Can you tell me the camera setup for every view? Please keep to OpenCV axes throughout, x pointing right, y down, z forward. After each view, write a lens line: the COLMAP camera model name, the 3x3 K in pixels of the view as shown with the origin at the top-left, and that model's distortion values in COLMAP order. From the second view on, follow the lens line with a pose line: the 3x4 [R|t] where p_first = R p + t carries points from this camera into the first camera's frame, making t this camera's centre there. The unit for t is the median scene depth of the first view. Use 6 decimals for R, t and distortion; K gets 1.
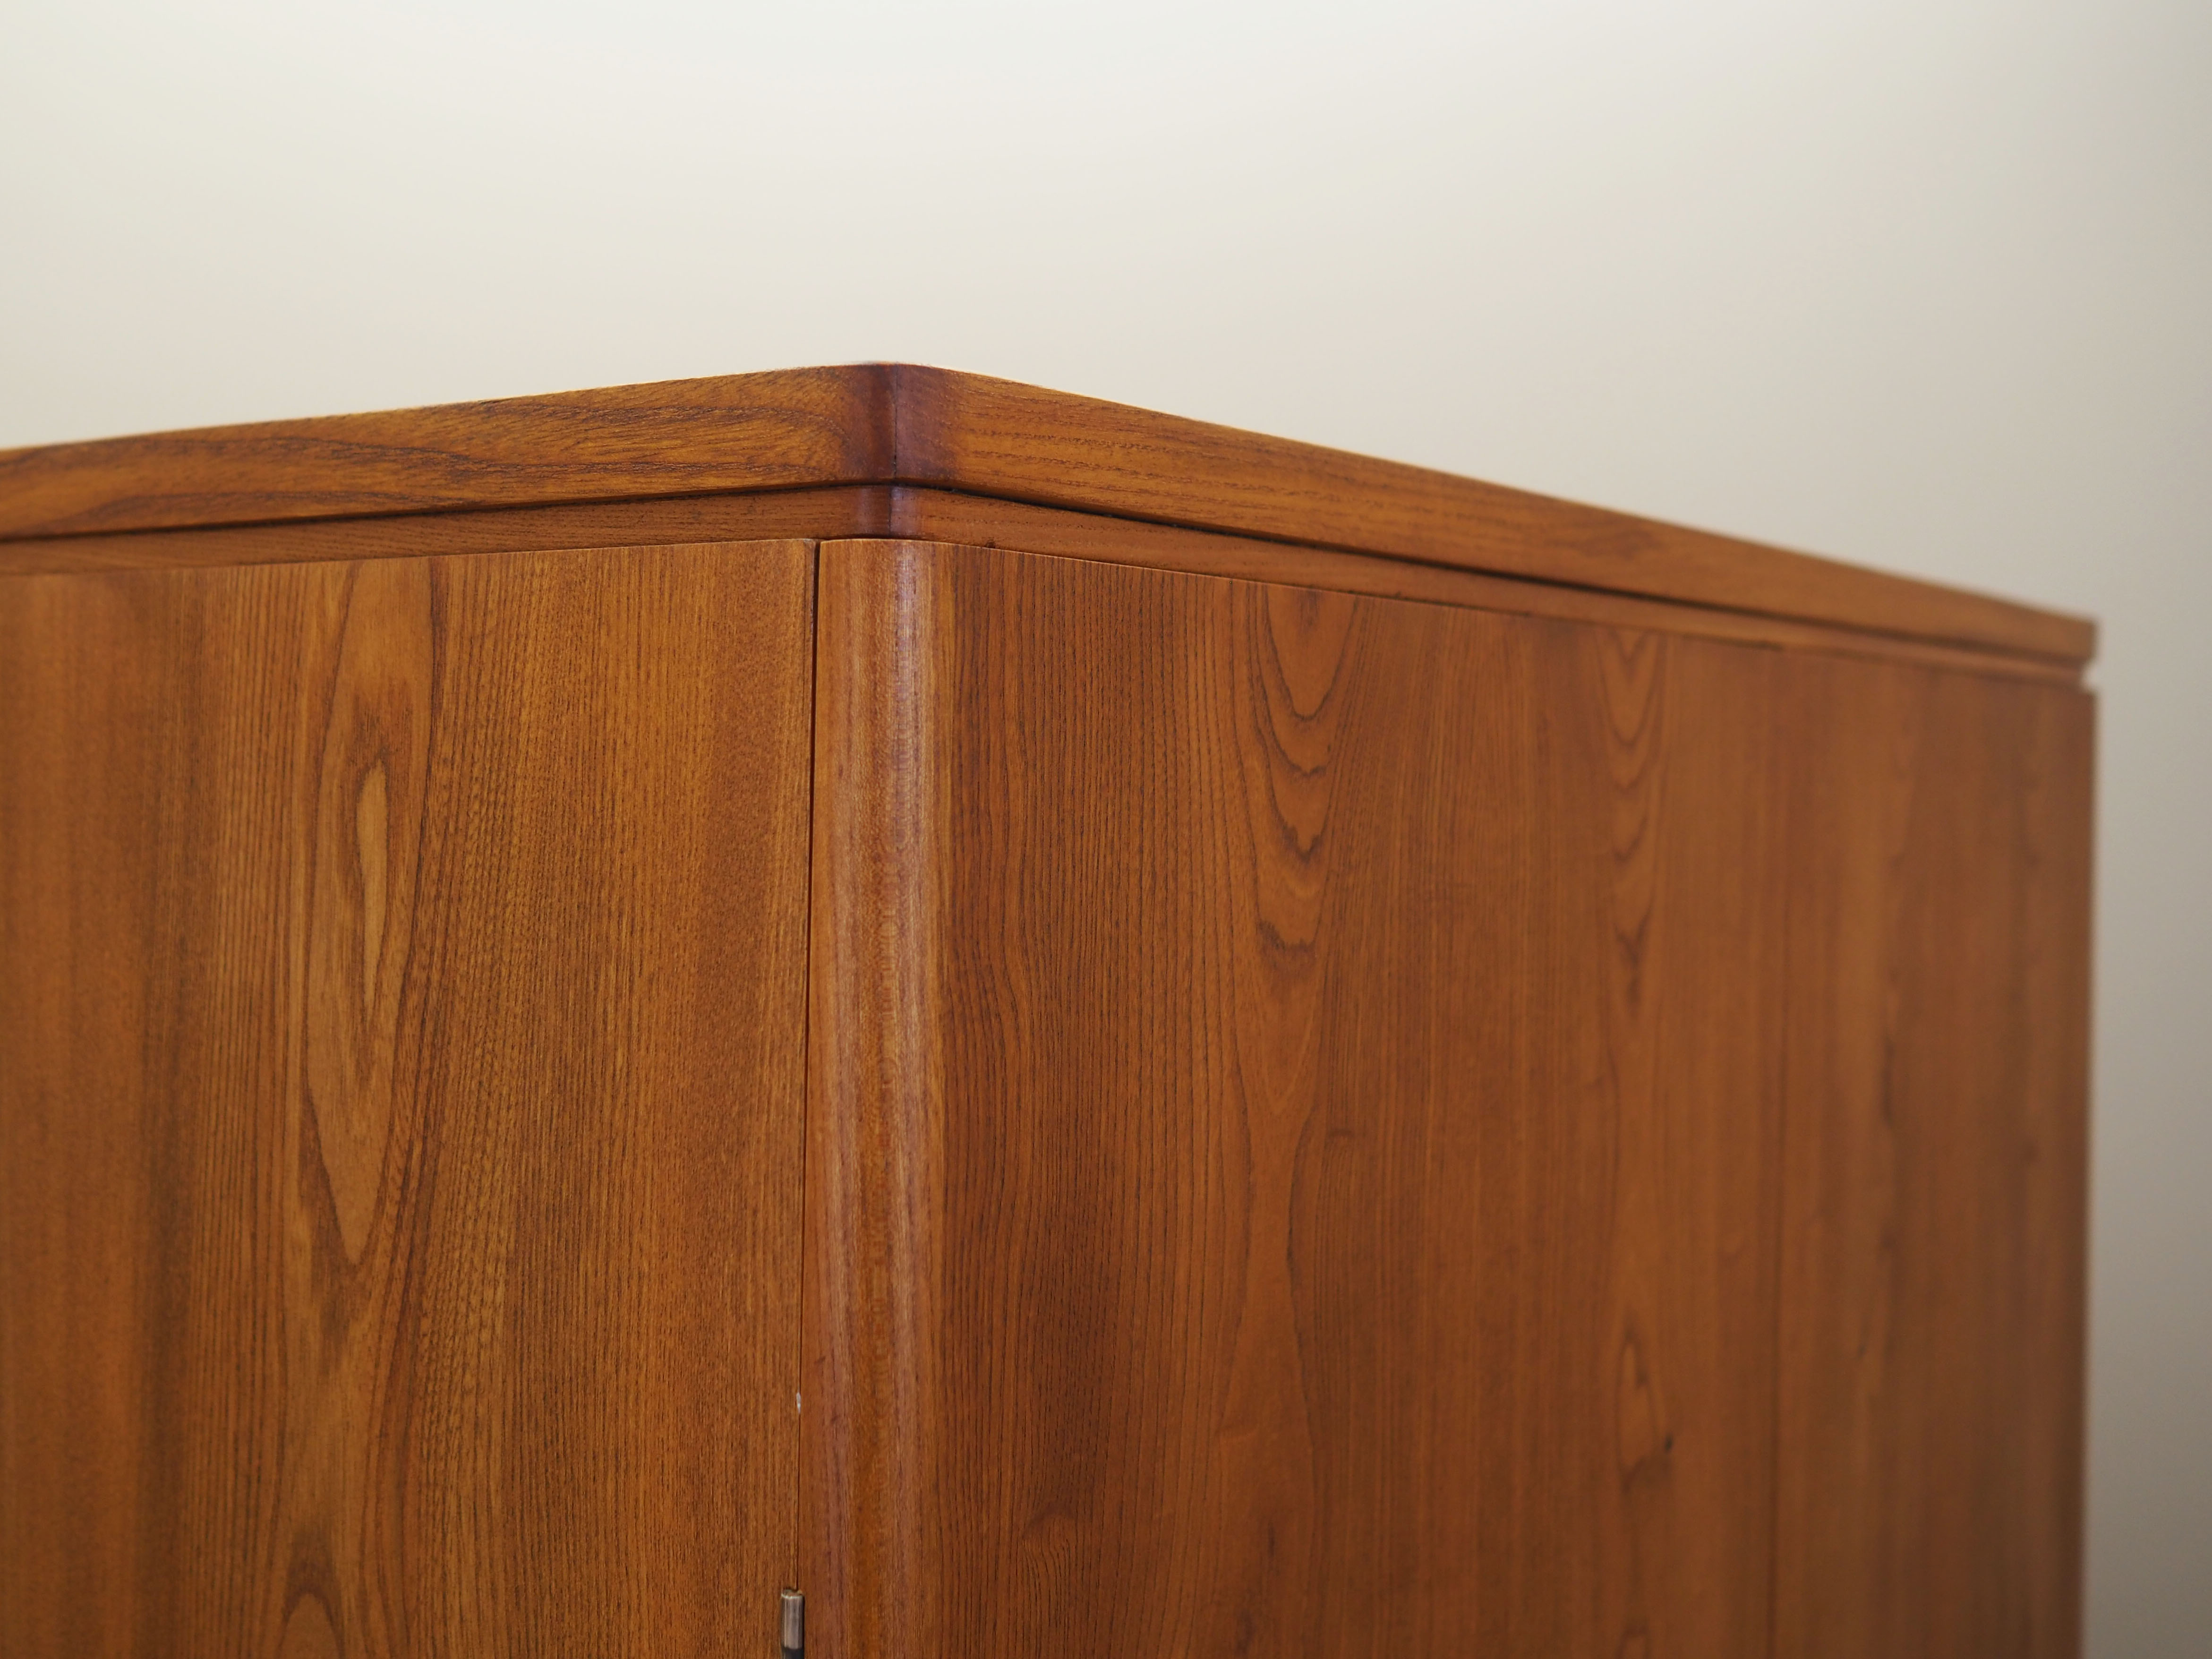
lens RADIAL K [[2478.8, 0, 974.7], [0, 2478.8, 744.7], [0, 0, 1]] dist [-0.017355, 0.000000]
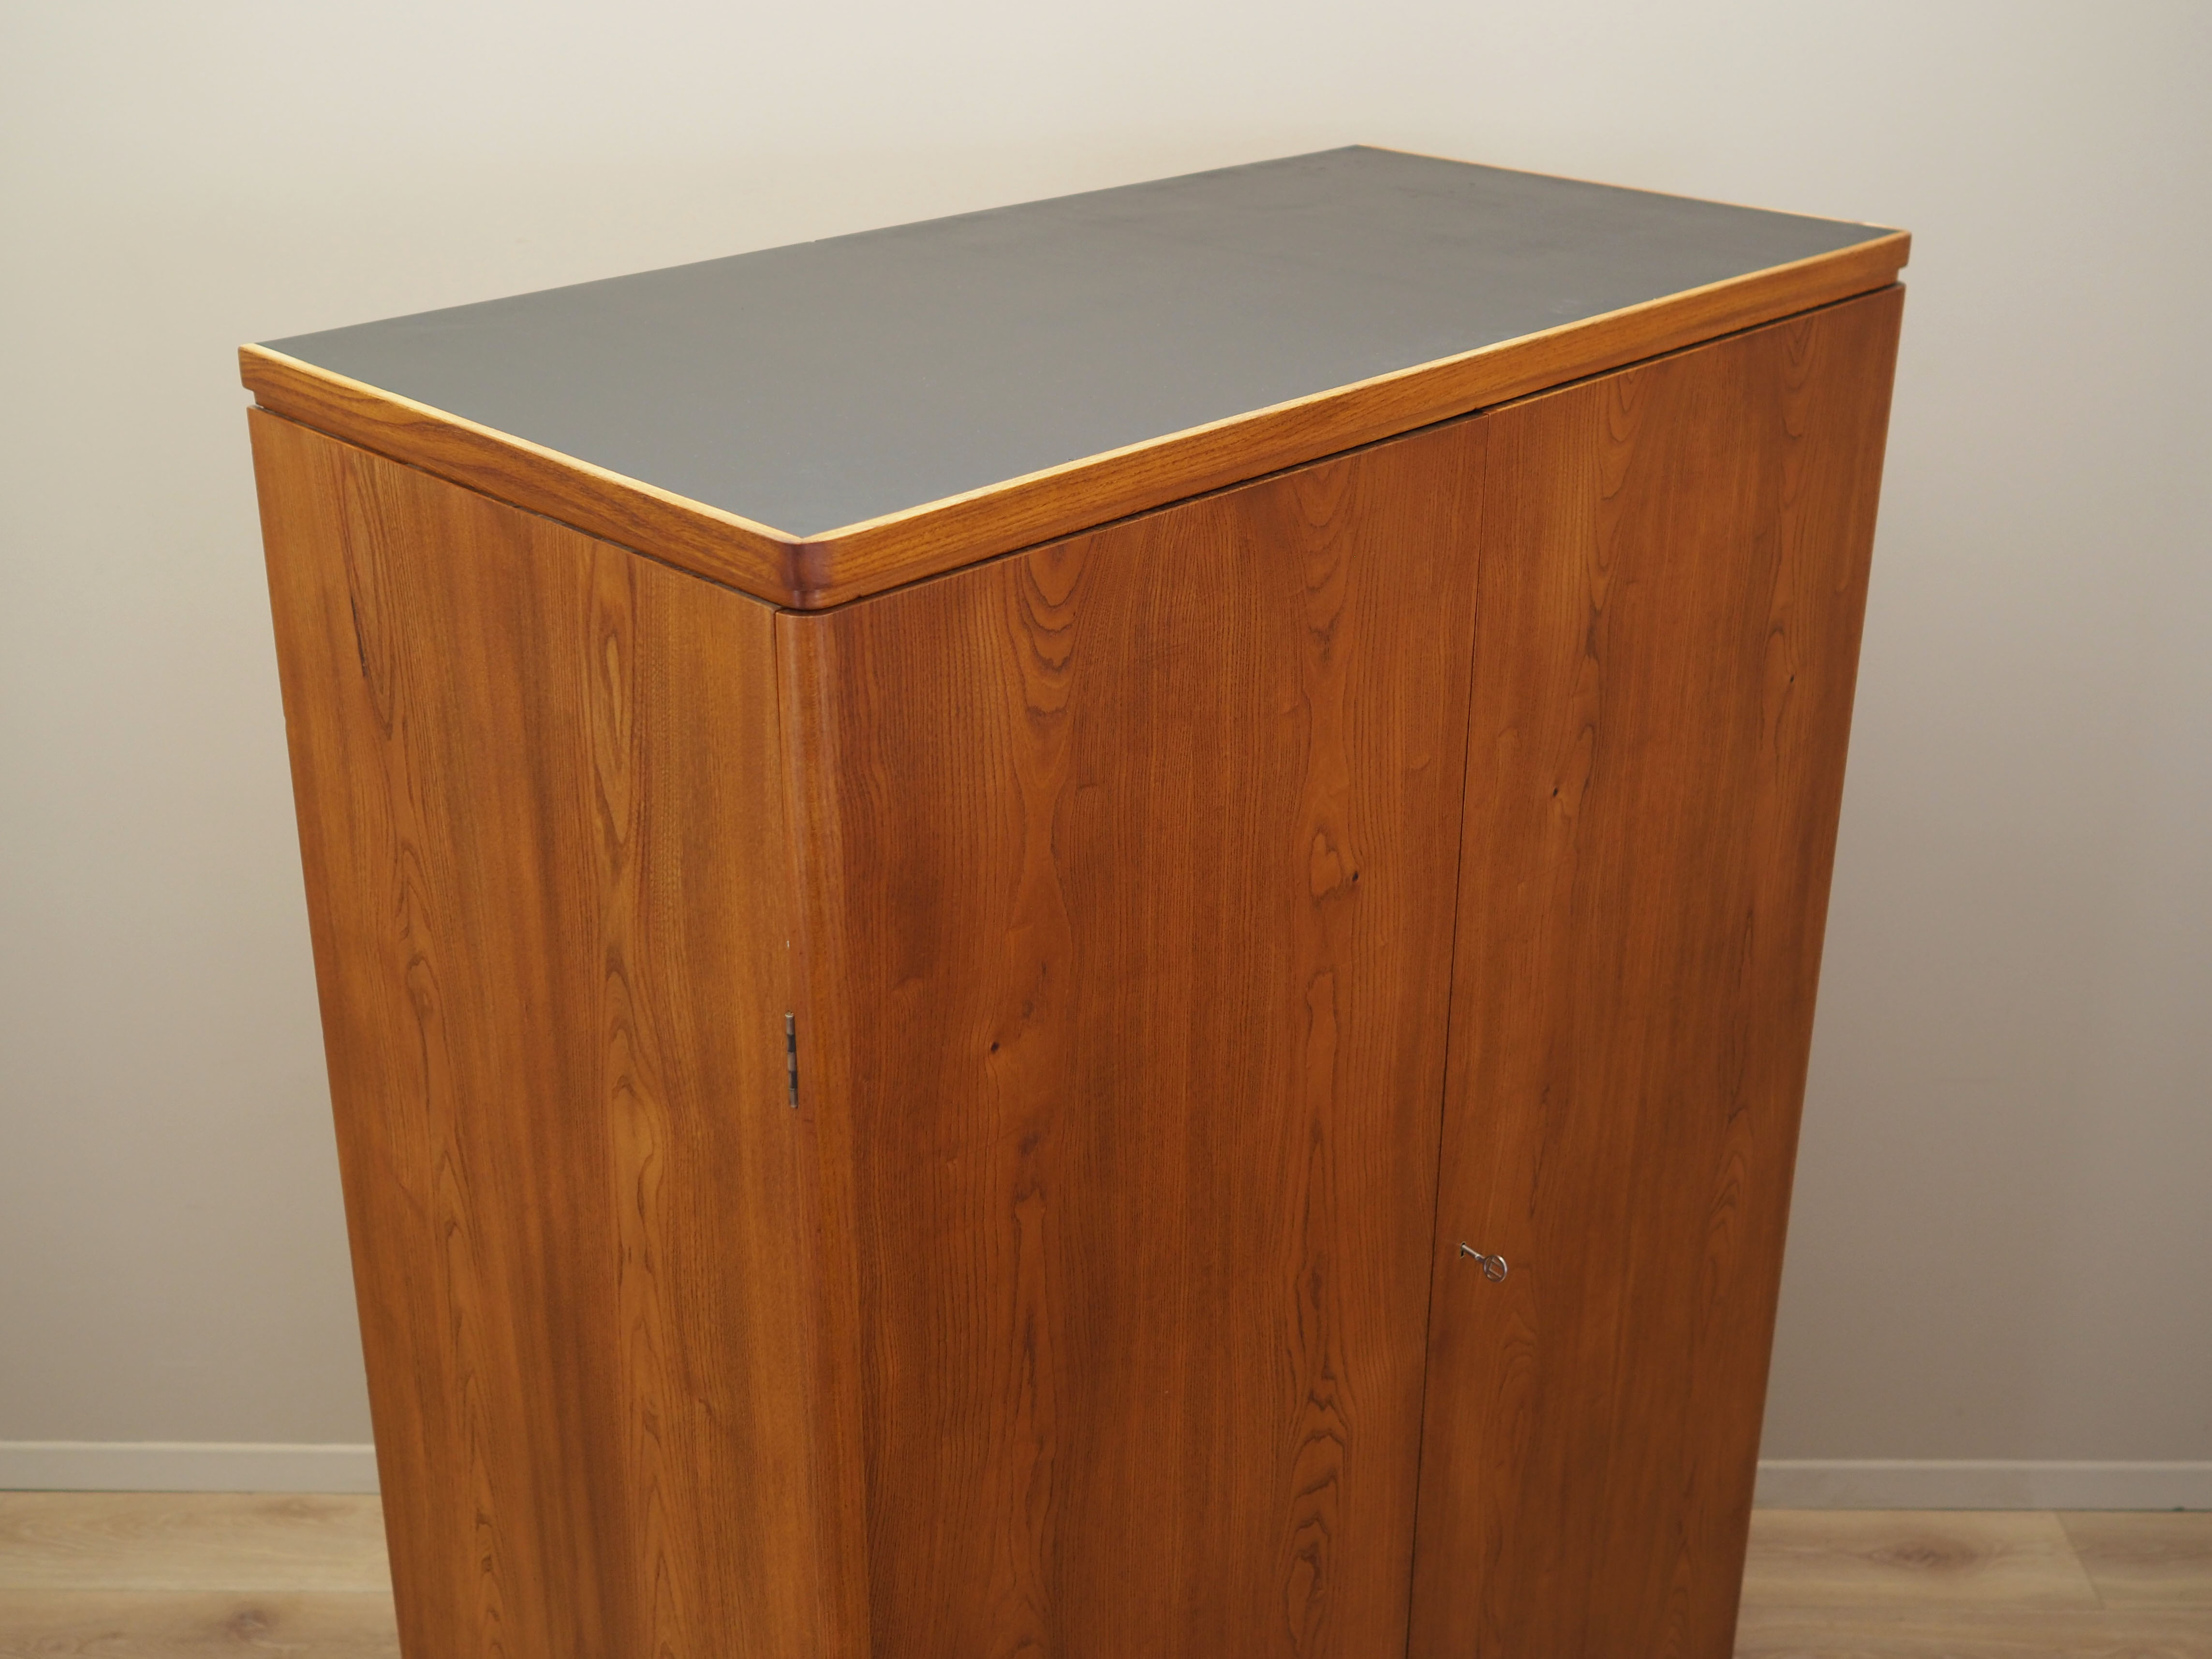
lens RADIAL K [[2569.4, 0, 1089.9], [0, 2569.4, 763.0], [0, 0, 1]] dist [-0.038892, 0.000000]
pose [[0.990157, 0.043507, -0.133027, 0.470858], [0.011236, 0.922681, 0.385400, -0.742519], [0.139509, -0.383101, 0.913111, -1.023037]]
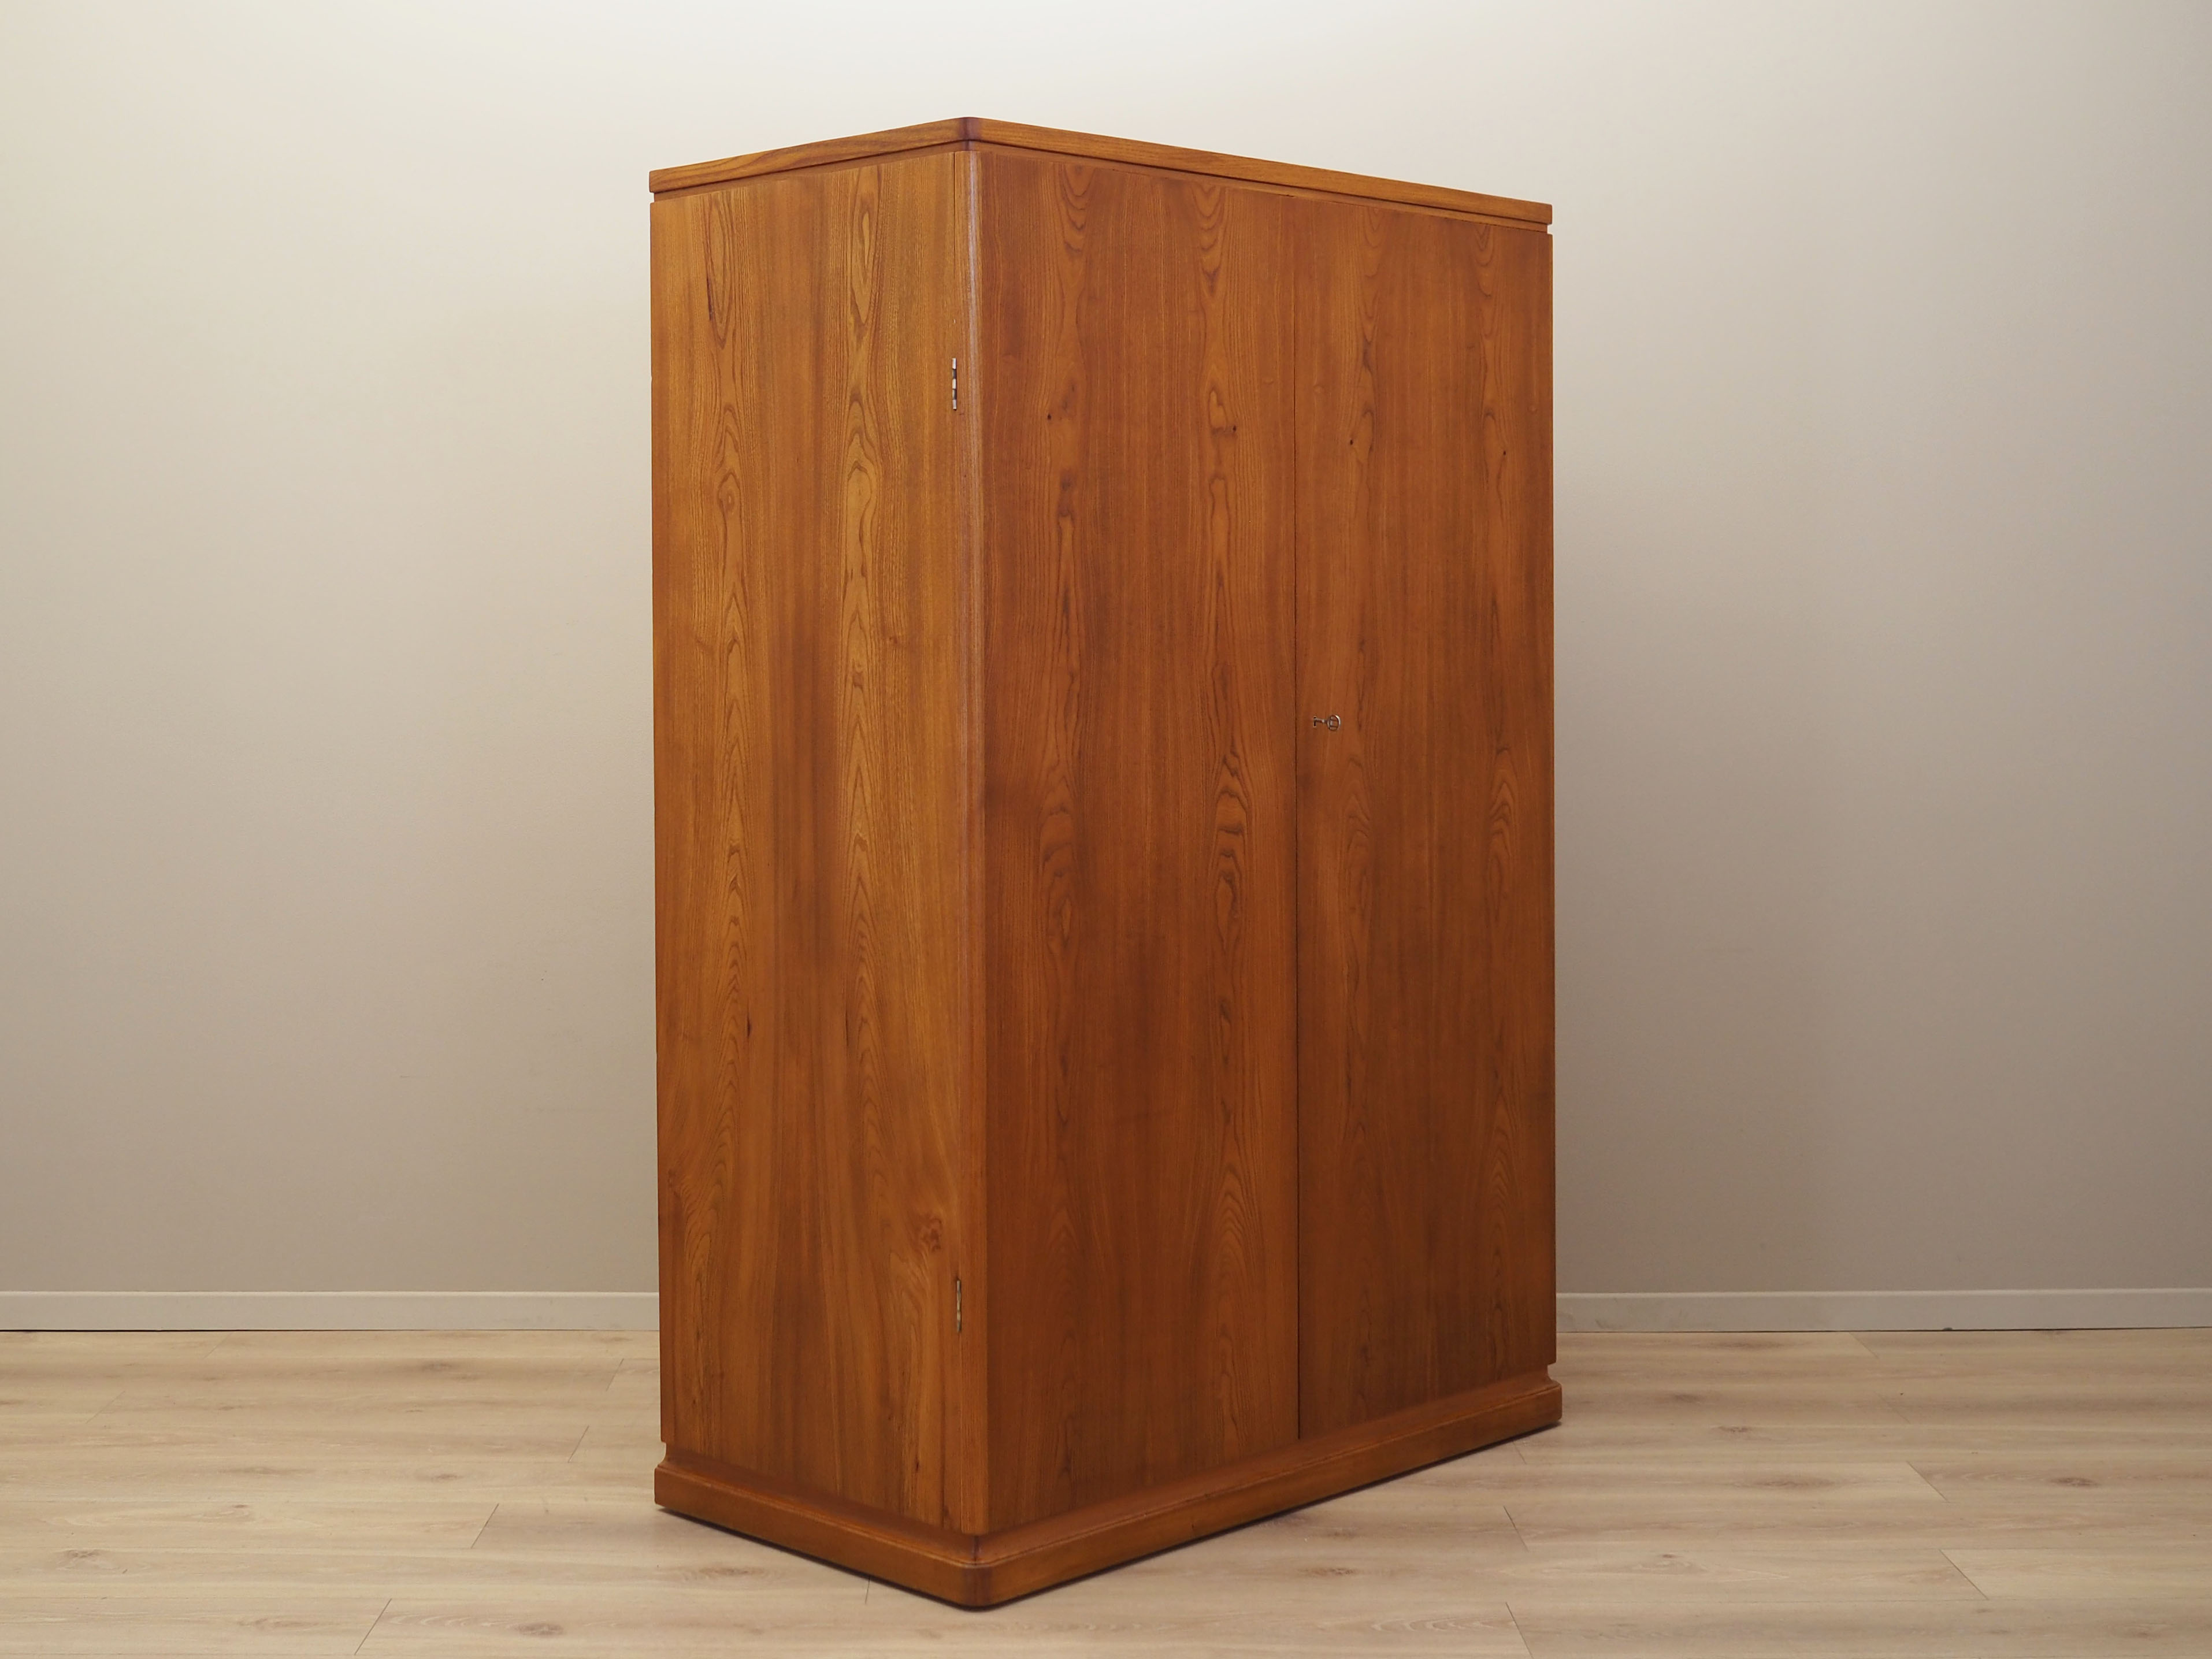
lens RADIAL K [[3153.8, 0, 931.9], [0, 3153.8, 789.2], [0, 0, 1]] dist [-0.032499, 0.000000]
pose [[0.986537, -0.015762, -0.162777, 0.794708], [0.023590, 0.998651, 0.046267, 0.794990], [0.161828, -0.049484, 0.985578, -4.691480]]
